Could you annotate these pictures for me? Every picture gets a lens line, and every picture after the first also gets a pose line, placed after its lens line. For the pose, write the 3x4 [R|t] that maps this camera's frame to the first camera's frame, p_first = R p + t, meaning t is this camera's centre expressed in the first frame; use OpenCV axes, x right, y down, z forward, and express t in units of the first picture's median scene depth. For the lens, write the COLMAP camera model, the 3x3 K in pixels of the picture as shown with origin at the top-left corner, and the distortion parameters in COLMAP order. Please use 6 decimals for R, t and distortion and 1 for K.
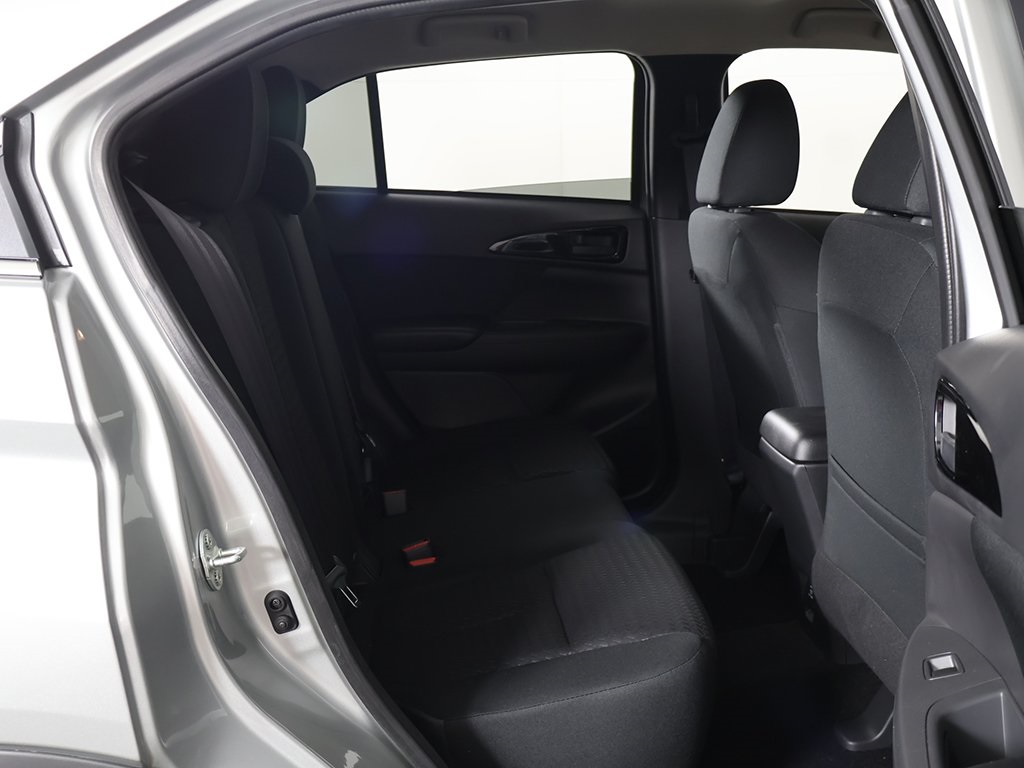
lens RADIAL K [[1142.9, 0, 512.0], [0, 1142.9, 384.0], [0, 0, 1]] dist [-0.045471, -0.029970]
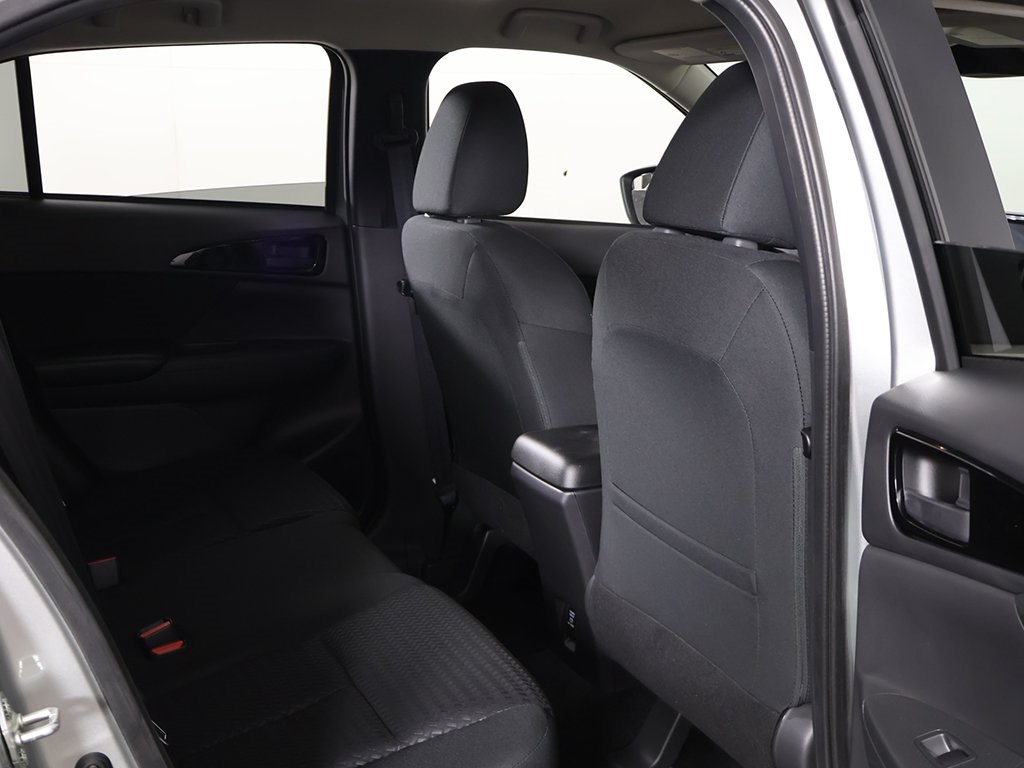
lens RADIAL K [[1142.9, 0, 512.0], [0, 1142.9, 384.0], [0, 0, 1]] dist [-0.045471, -0.029970]
pose [[0.932141, -0.052048, 0.358336, -0.109657], [0.048919, 0.998644, 0.017800, -0.033303], [-0.358777, 0.000937, 0.933423, 0.111660]]
